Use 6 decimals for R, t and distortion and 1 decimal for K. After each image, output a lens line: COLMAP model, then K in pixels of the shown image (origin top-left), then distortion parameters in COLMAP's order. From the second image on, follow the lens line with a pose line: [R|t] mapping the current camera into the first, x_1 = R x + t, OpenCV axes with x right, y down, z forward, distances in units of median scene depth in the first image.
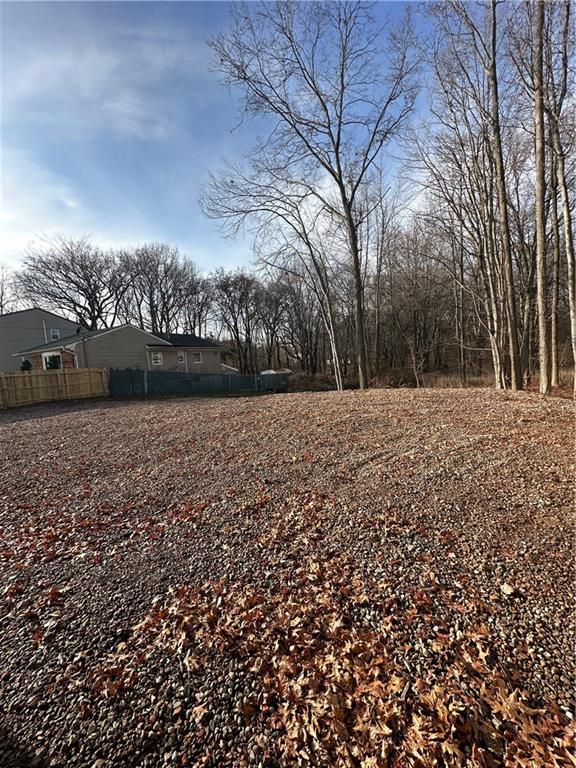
lens RADIAL K [[306.5, 0, 288.6], [0, 306.5, 380.7], [0, 0, 1]] dist [0.002810, 0.000179]
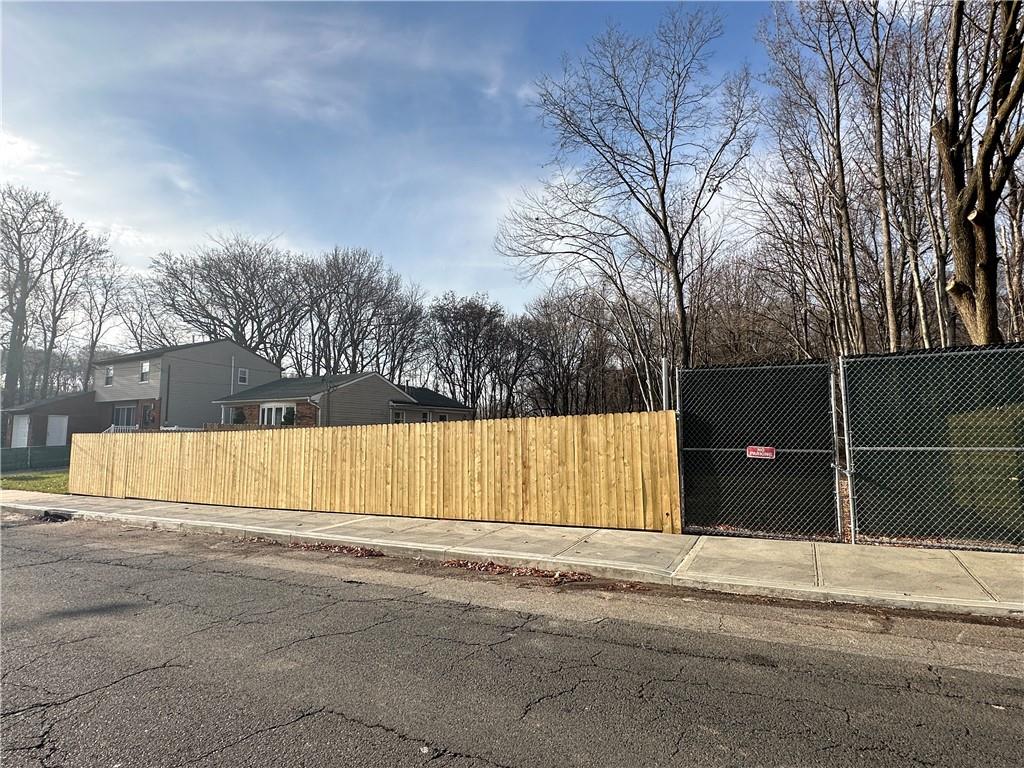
lens RADIAL K [[538.8, 0, 507.3], [0, 538.8, 381.4], [0, 0, 1]] dist [0.001802, -0.000285]
pose [[0.997398, 0.070703, 0.014103, -0.256479], [-0.067309, 0.983274, -0.169237, 0.048895], [-0.025833, 0.167847, 0.985475, -0.385687]]
